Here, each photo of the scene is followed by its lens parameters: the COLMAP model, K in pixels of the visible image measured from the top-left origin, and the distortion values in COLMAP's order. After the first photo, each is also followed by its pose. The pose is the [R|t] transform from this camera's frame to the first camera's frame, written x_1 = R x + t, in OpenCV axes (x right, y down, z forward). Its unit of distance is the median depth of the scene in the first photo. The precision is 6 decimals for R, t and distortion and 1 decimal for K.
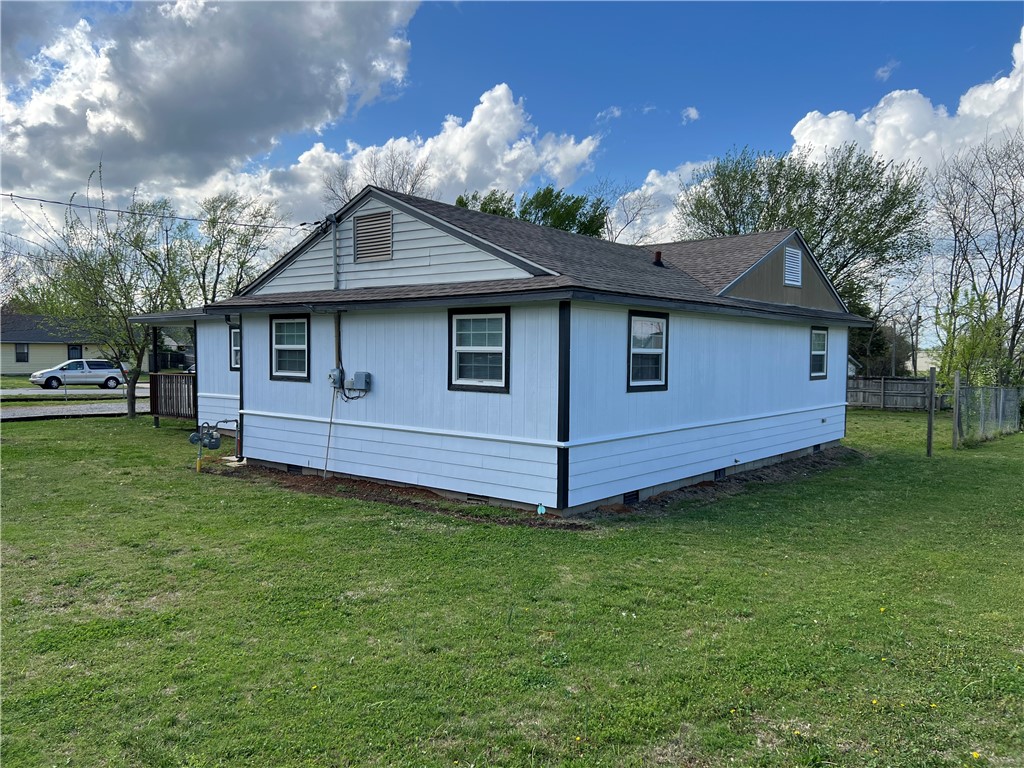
lens RADIAL K [[771.9, 0, 523.4], [0, 771.9, 382.6], [0, 0, 1]] dist [0.061100, -0.061736]
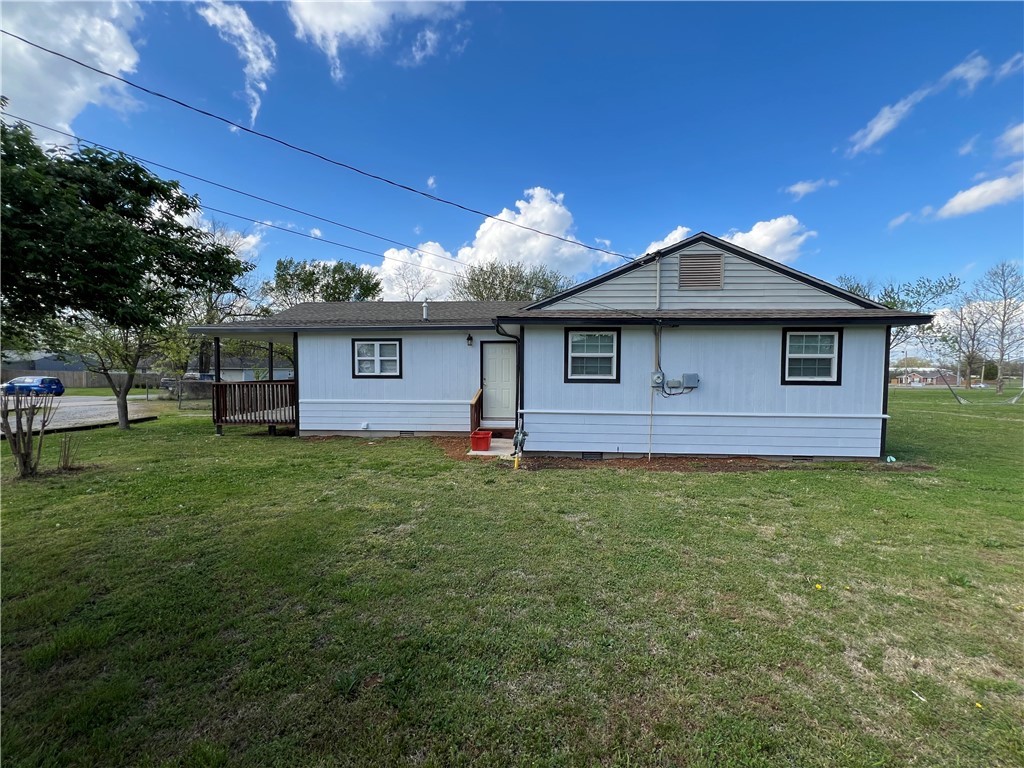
lens RADIAL K [[391.2, 0, 511.6], [0, 391.2, 365.0], [0, 0, 1]] dist [0.000230, 0.000012]
pose [[0.820162, -0.021886, 0.571712, -0.808262], [0.027942, 0.999608, -0.001818, -0.034777], [-0.571448, 0.017466, 0.820452, 0.613739]]
